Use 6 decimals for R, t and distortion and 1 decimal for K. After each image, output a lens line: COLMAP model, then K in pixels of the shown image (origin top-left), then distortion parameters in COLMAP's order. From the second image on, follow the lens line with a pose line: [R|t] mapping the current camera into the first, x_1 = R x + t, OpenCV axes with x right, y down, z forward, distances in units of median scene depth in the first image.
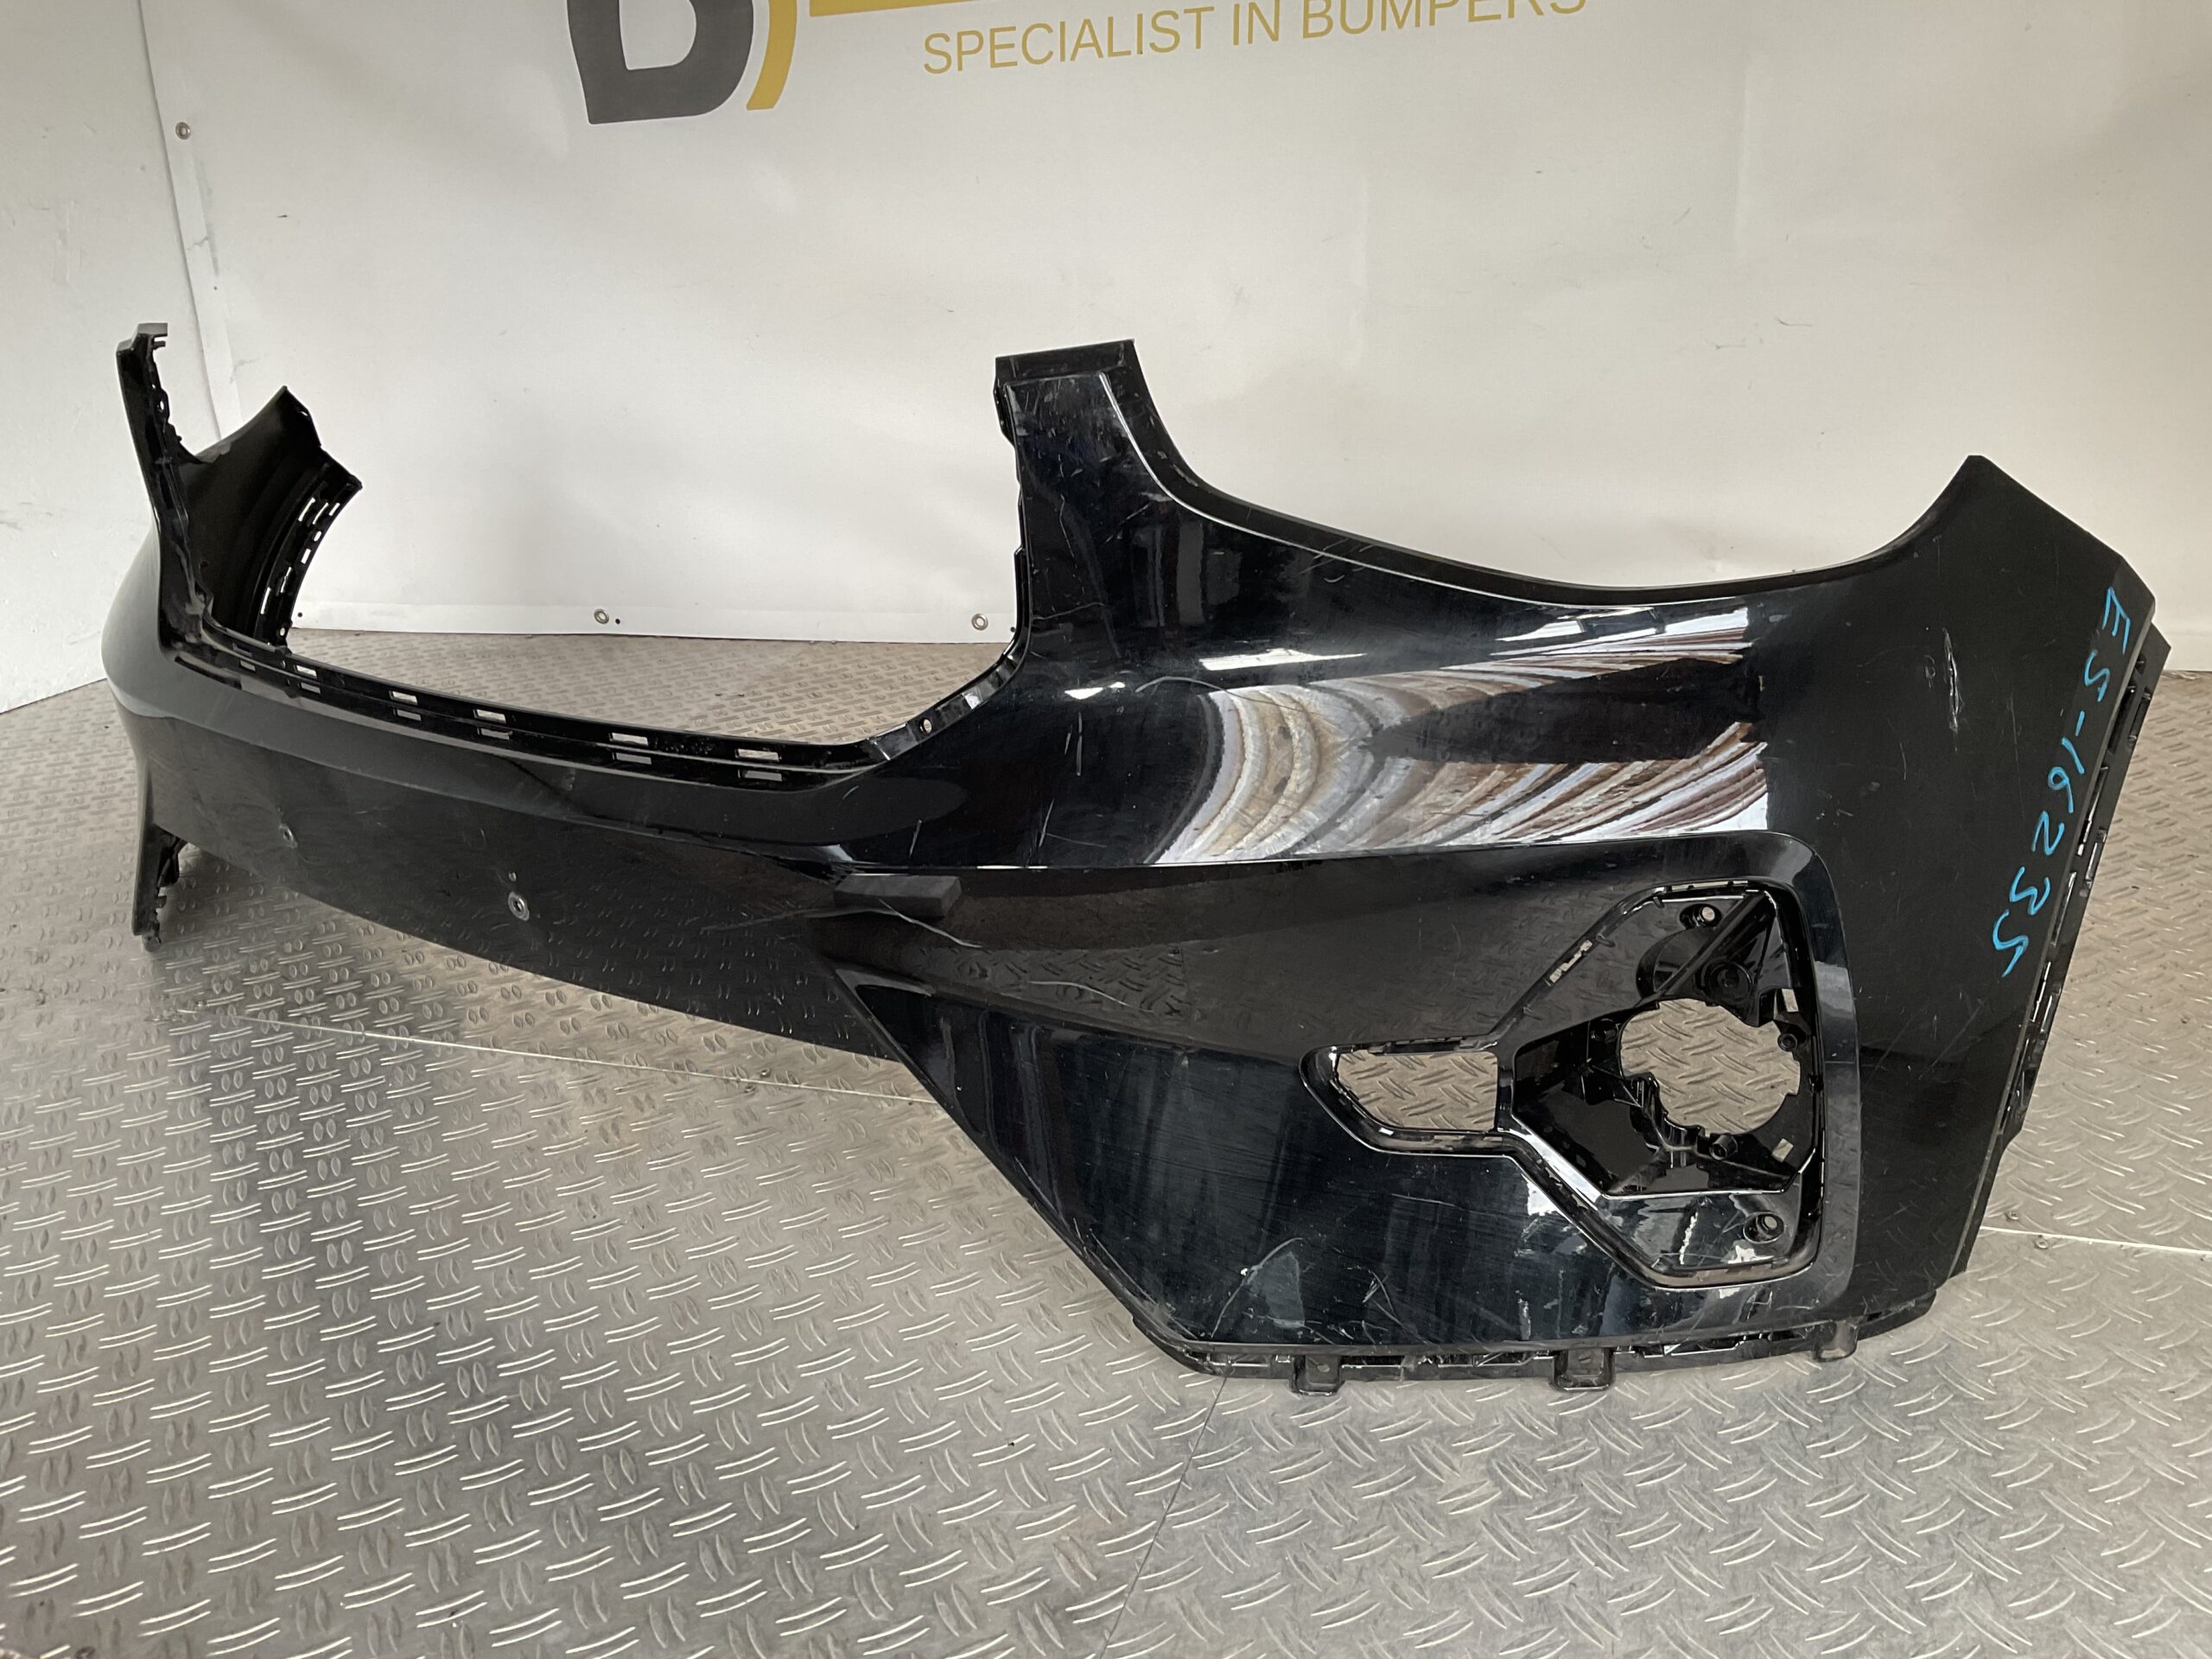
lens RADIAL K [[1670.5, 0, 1106.0], [0, 1670.5, 829.5], [0, 0, 1]] dist [-0.001689, -0.002113]
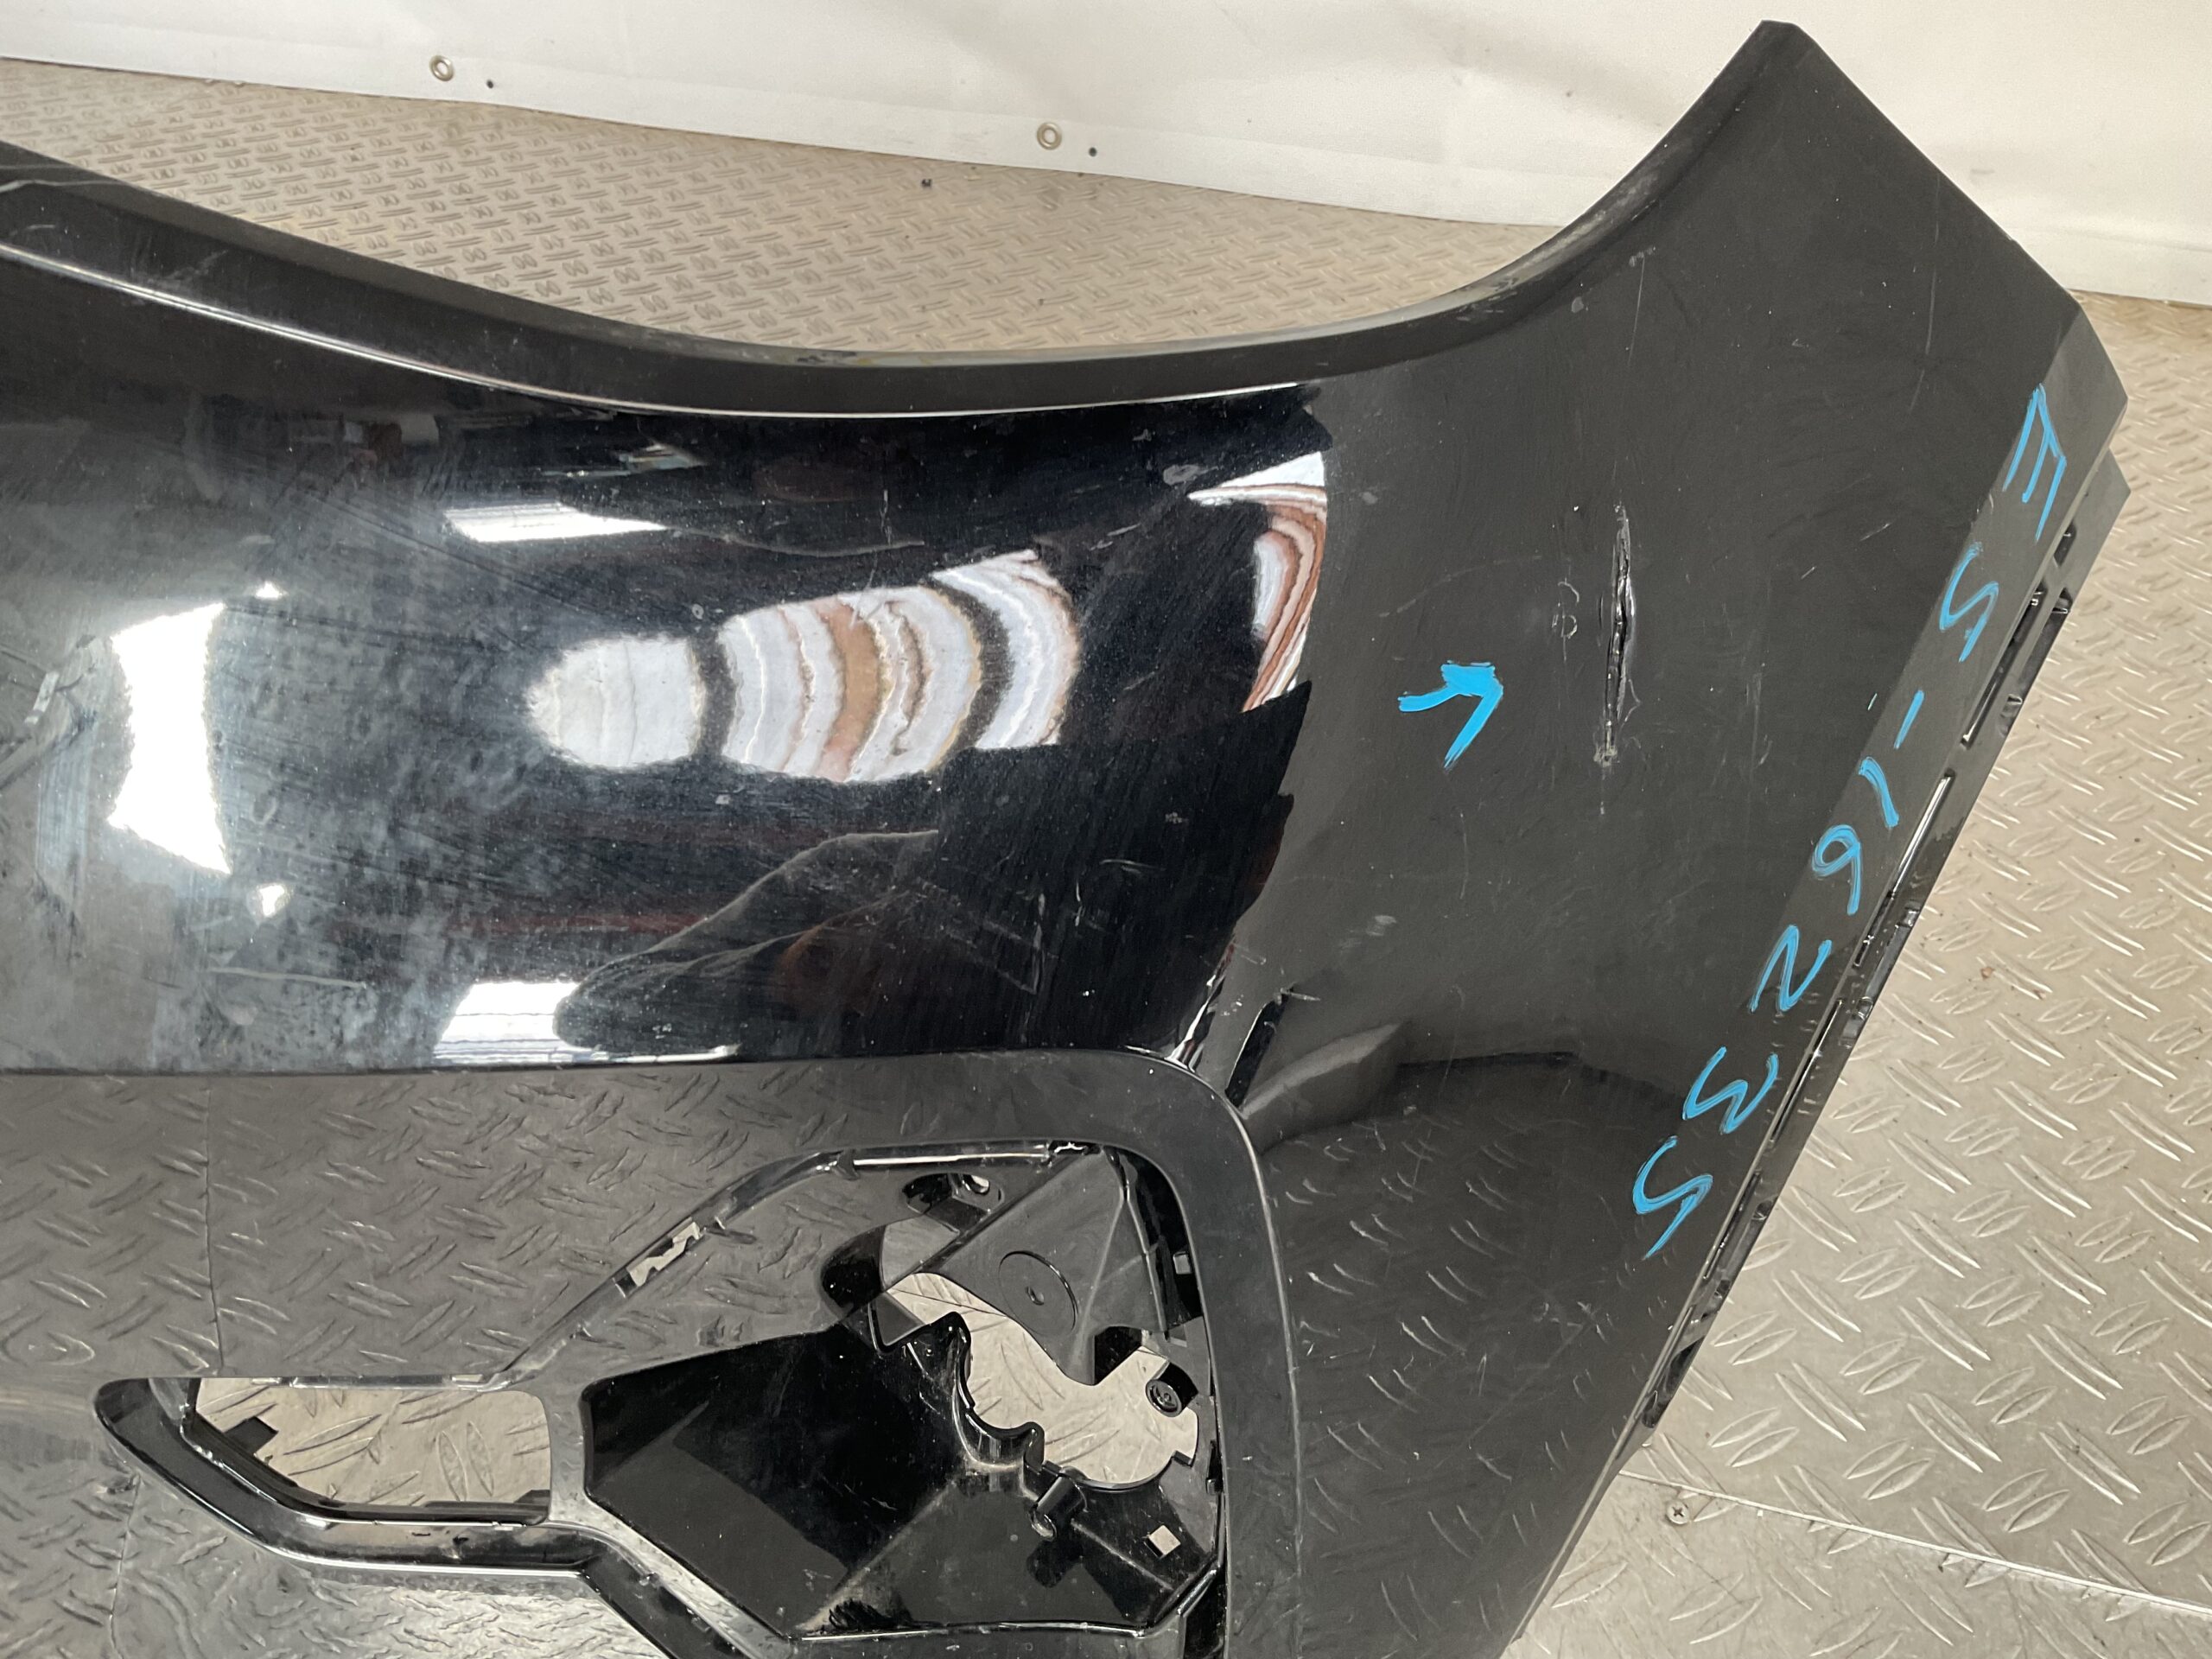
lens RADIAL K [[1731.2, 0, 1106.0], [0, 1731.2, 829.5], [0, 0, 1]] dist [0.078955, -0.207314]
pose [[0.993575, 0.022094, 0.110996, 0.332759], [-0.054876, 0.951802, 0.301765, -0.160710], [-0.098979, -0.305917, 0.946899, 0.593501]]
